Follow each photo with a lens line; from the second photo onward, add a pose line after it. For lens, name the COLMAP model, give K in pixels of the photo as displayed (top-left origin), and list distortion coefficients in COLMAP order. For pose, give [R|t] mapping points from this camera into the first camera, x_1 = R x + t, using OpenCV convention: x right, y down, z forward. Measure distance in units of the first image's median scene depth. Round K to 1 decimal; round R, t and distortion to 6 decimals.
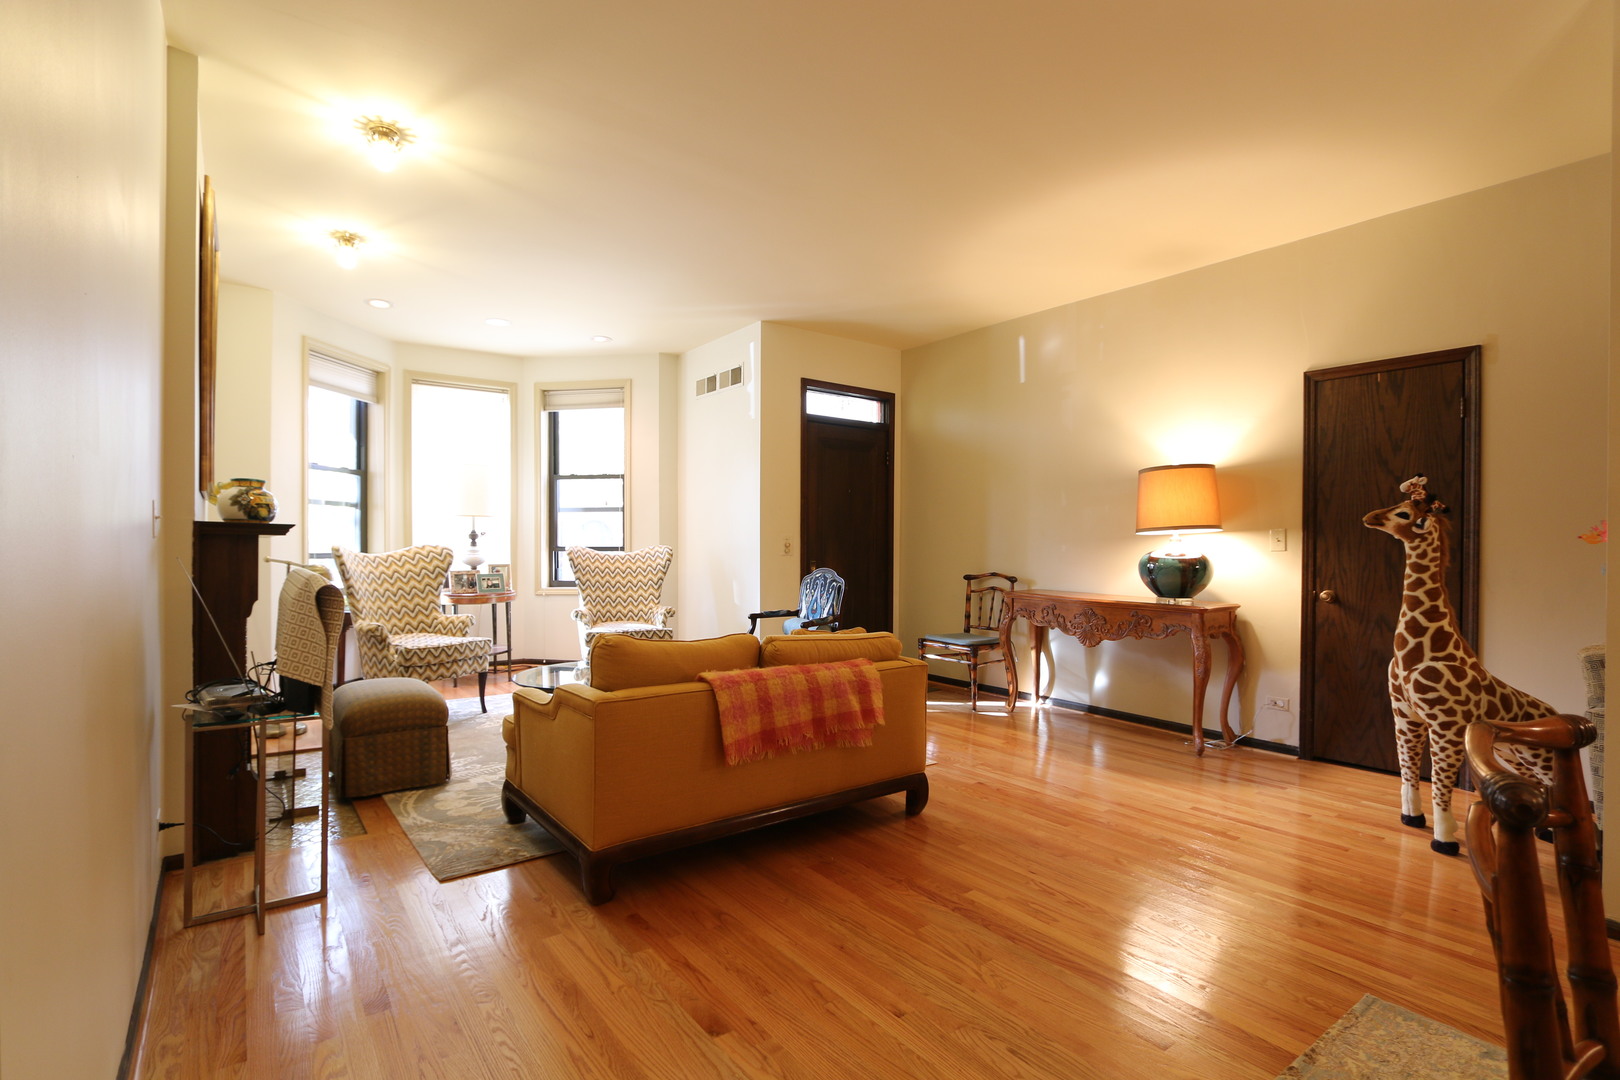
lens RADIAL K [[752.8, 0, 805.2], [0, 752.8, 554.2], [0, 0, 1]] dist [-0.017553, 0.003273]
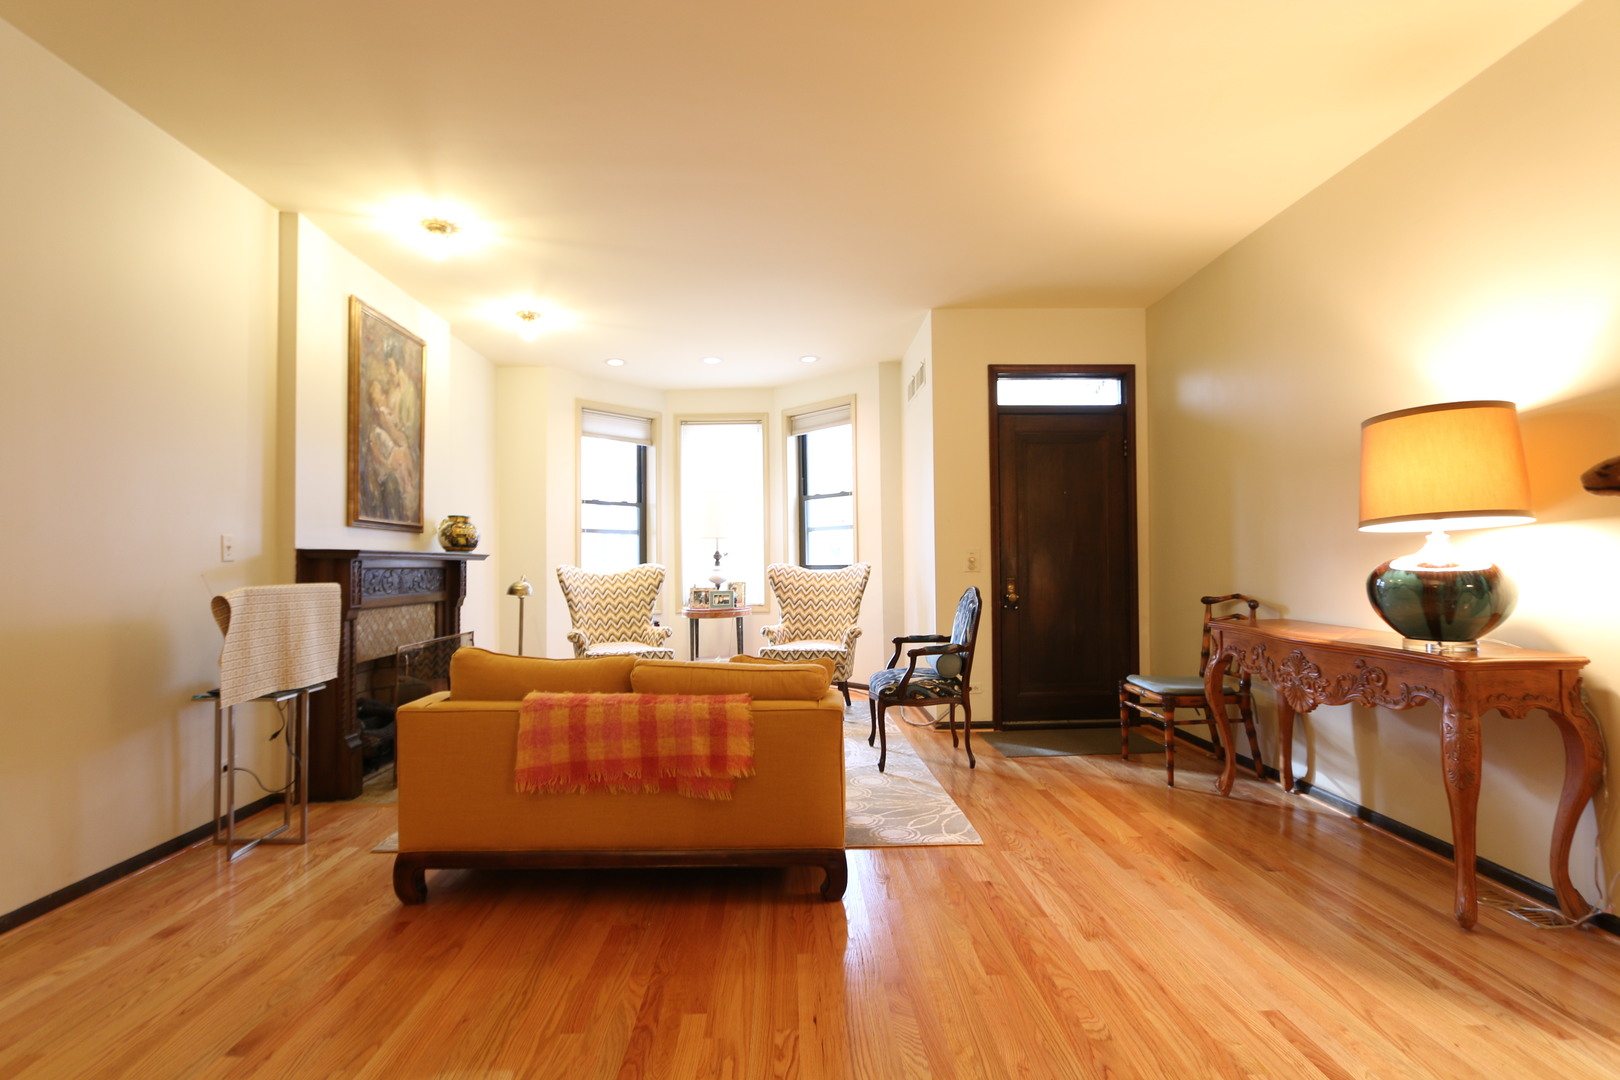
lens RADIAL K [[752.8, 0, 806.2], [0, 752.8, 552.2], [0, 0, 1]] dist [-0.017553, 0.003273]
pose [[0.813466, -0.022386, -0.581182, 0.450326], [0.006103, 0.999533, -0.029958, 0.005110], [0.581581, 0.020823, 0.813222, 0.261847]]
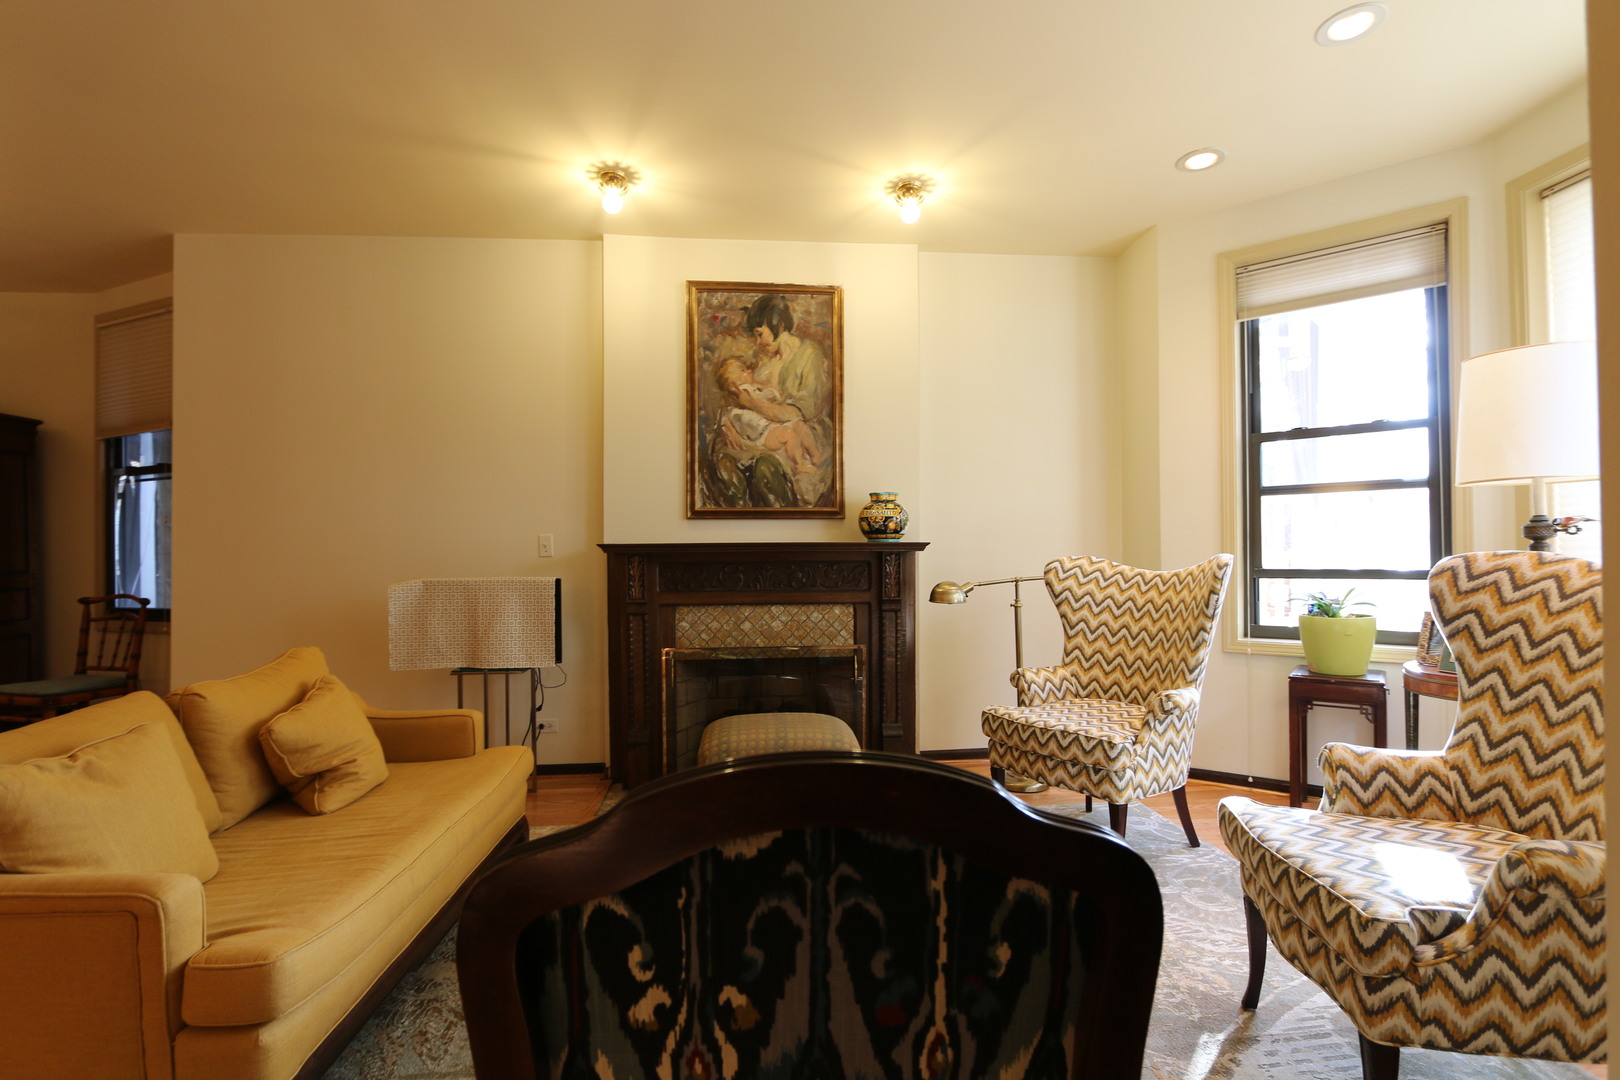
lens RADIAL K [[752.8, 0, 804.8], [0, 752.8, 551.7], [0, 0, 1]] dist [-0.017553, 0.003273]
pose [[-0.536758, -0.012797, -0.843639, 0.140444], [-0.005305, 0.999916, -0.011793, -0.009014], [0.843720, -0.001855, -0.536781, 1.301224]]
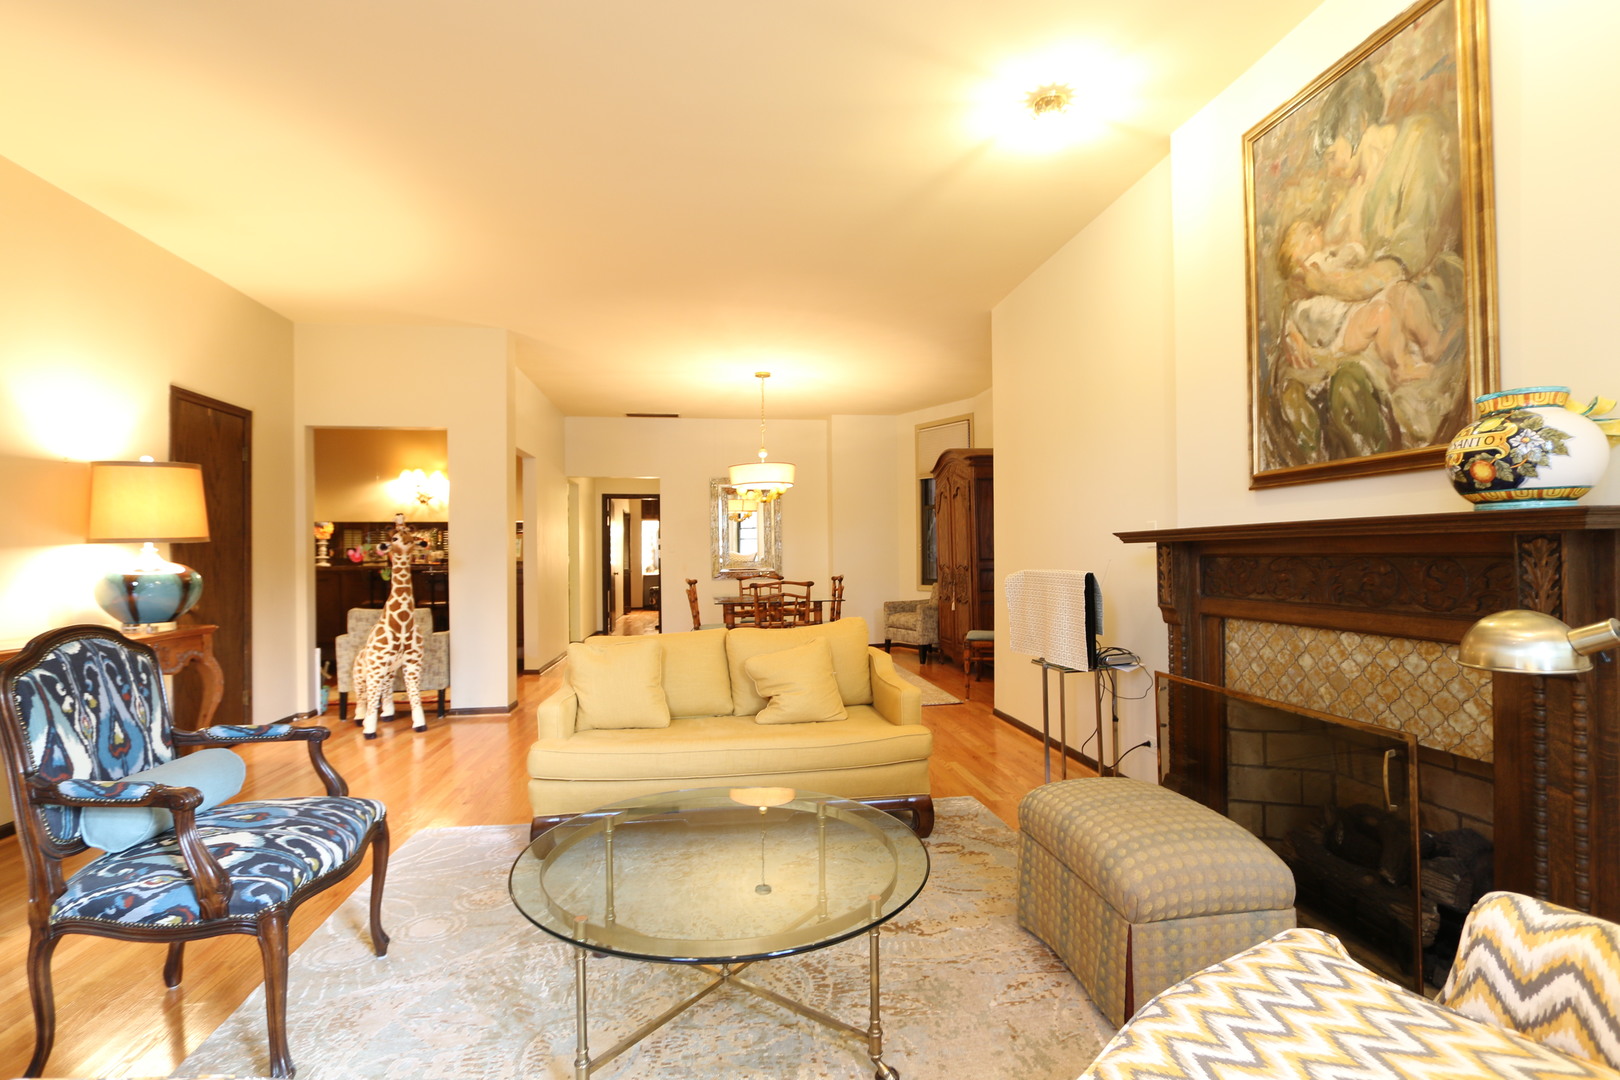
lens RADIAL K [[752.8, 0, 803.3], [0, 752.8, 553.1], [0, 0, 1]] dist [-0.017553, 0.003273]
pose [[-0.867693, 0.005380, 0.497071, -0.541070], [0.011457, 0.999892, 0.009176, -0.017250], [-0.496968, 0.013657, -0.867661, 1.401339]]
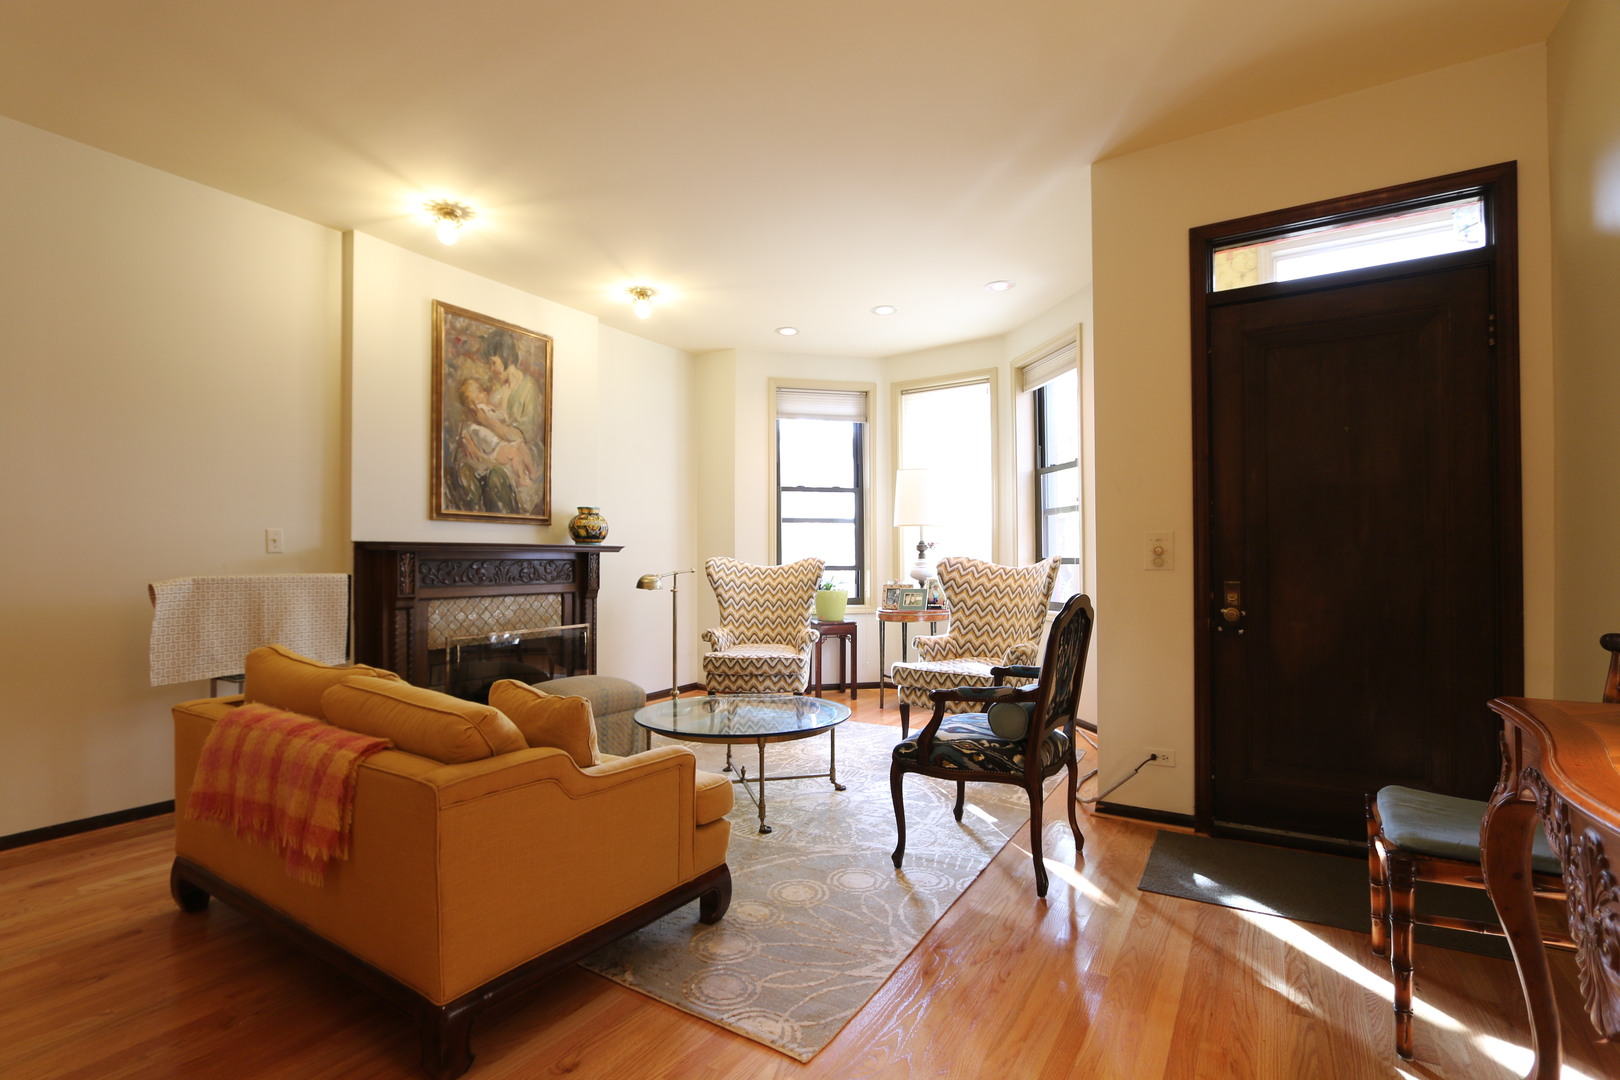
lens RADIAL K [[752.8, 0, 804.7], [0, 752.8, 551.6], [0, 0, 1]] dist [-0.017553, 0.003273]
pose [[0.349028, -0.018510, -0.936930, 0.540582], [-0.005119, 0.999752, -0.021659, 0.002103], [0.937098, 0.012356, 0.348846, 0.805480]]
